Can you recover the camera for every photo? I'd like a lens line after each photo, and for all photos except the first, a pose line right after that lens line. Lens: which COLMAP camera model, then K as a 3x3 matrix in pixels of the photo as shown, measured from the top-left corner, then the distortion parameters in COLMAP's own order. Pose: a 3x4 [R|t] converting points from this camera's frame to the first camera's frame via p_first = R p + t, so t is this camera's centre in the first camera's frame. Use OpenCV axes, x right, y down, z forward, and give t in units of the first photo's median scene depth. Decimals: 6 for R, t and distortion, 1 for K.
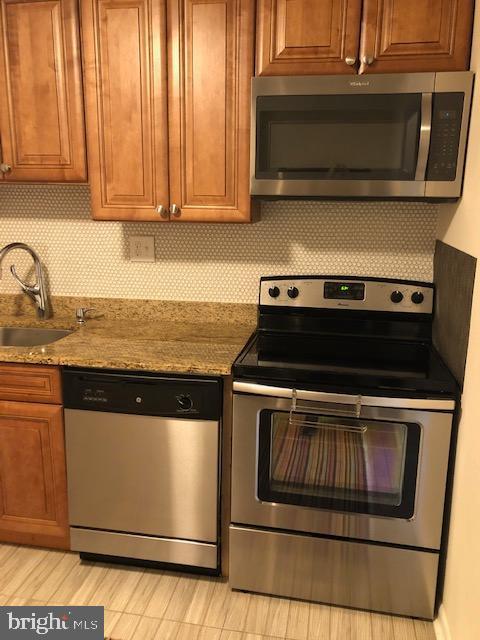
lens RADIAL K [[528.2, 0, 242.7], [0, 528.2, 316.9], [0, 0, 1]] dist [0.084448, -0.113312]
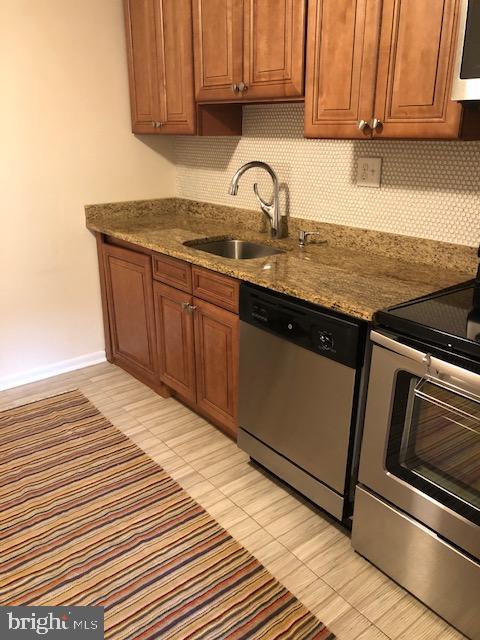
lens RADIAL K [[528.2, 0, 242.7], [0, 528.2, 316.9], [0, 0, 1]] dist [0.084448, -0.113312]
pose [[0.750863, 0.210659, -0.625962, 0.317028], [-0.132980, 0.976580, 0.169141, -0.013977], [0.646932, -0.043761, 0.761291, 0.182143]]
